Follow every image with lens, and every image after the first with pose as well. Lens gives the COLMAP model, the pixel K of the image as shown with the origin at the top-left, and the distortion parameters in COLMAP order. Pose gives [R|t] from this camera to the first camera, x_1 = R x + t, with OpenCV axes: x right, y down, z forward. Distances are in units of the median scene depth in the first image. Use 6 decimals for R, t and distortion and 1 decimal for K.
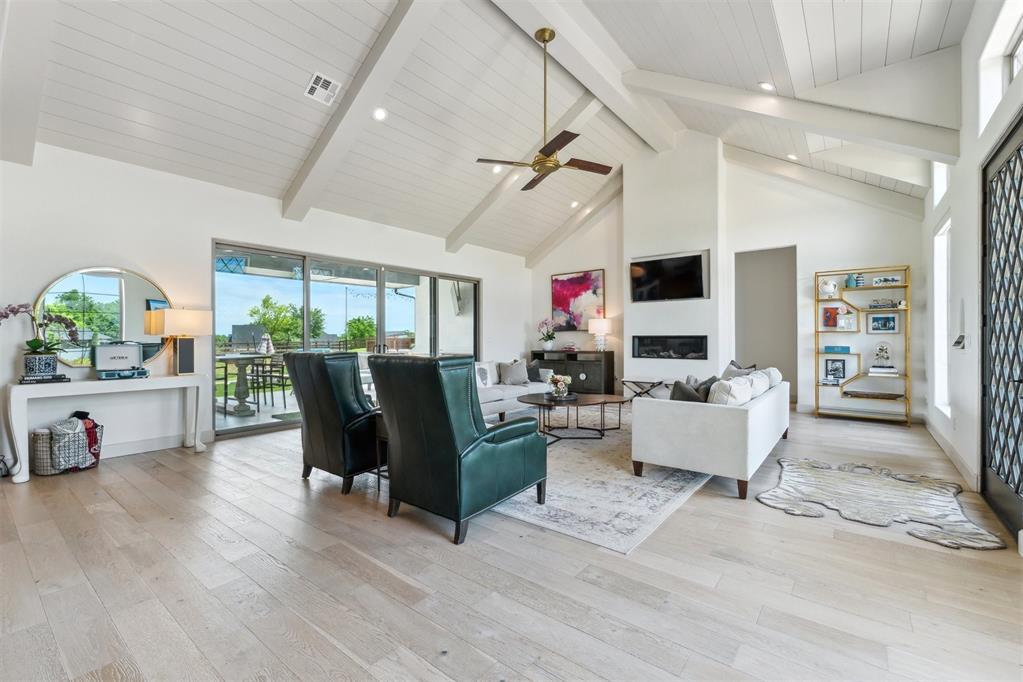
lens RADIAL K [[439.3, 0, 511.0], [0, 439.3, 345.8], [0, 0, 1]] dist [0.008267, -0.000879]
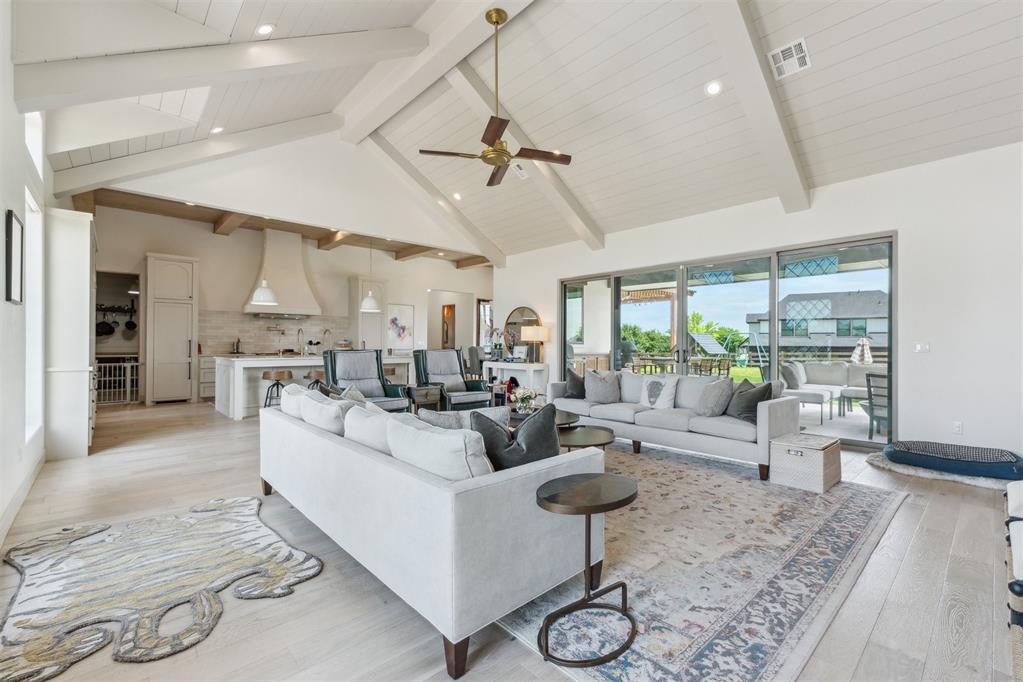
lens RADIAL K [[439.3, 0, 515.4], [0, 439.3, 342.3], [0, 0, 1]] dist [0.008267, -0.000879]
pose [[-0.157649, 0.000007, -0.987495, 0.581931], [-0.021786, 0.999757, 0.003485, -0.013623], [0.987255, 0.022063, -0.157610, 0.688334]]
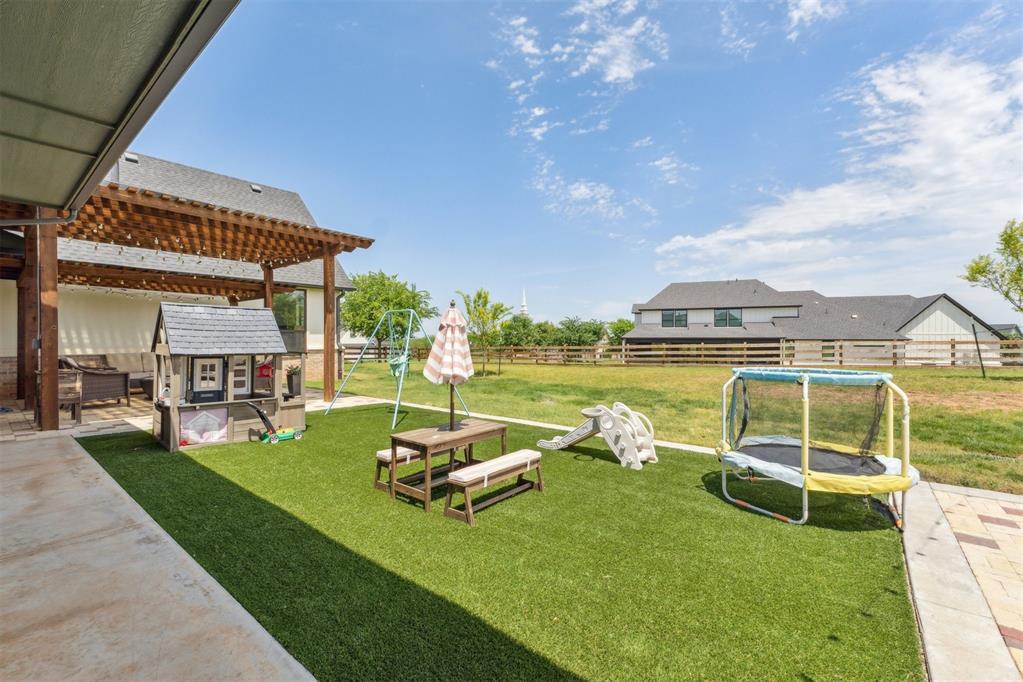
lens RADIAL K [[439.3, 0, 507.2], [0, 439.3, 339.6], [0, 0, 1]] dist [0.008267, -0.000879]
pose [[-0.015898, 0.008671, -0.999836, -0.400075], [-0.014705, 0.999852, 0.008905, -0.014971], [0.999765, 0.014844, -0.015768, 1.534139]]
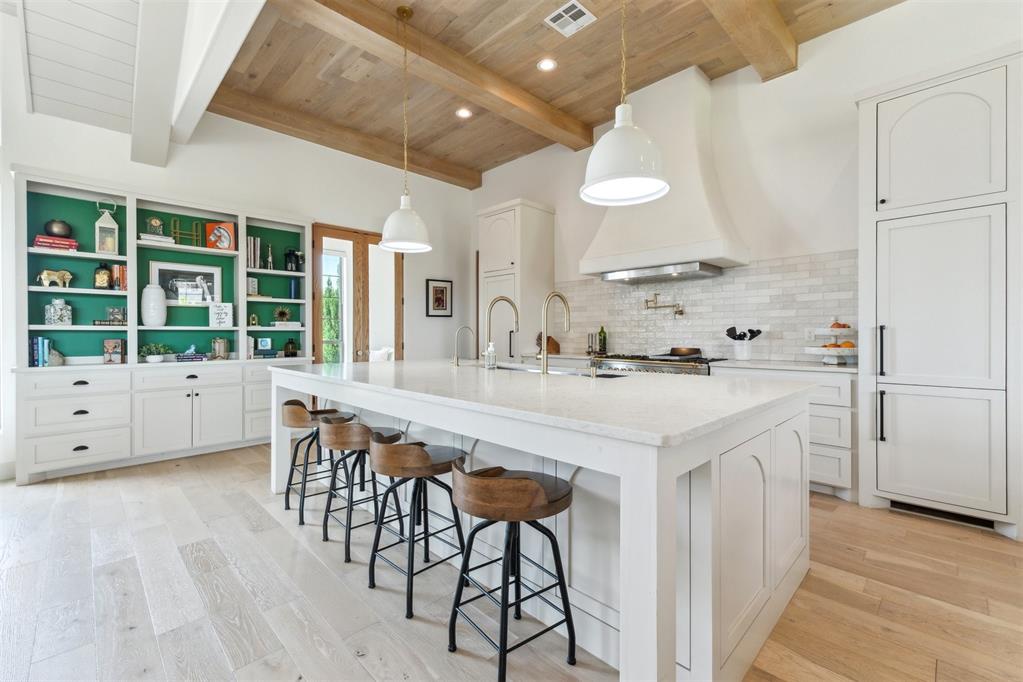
lens RADIAL K [[439.3, 0, 507.9], [0, 439.3, 332.8], [0, 0, 1]] dist [0.008267, -0.000879]
pose [[-0.990306, 0.004527, 0.138826, -0.389624], [0.006448, 0.999890, 0.013391, -0.003786], [-0.138750, 0.014156, -0.990226, 0.426445]]
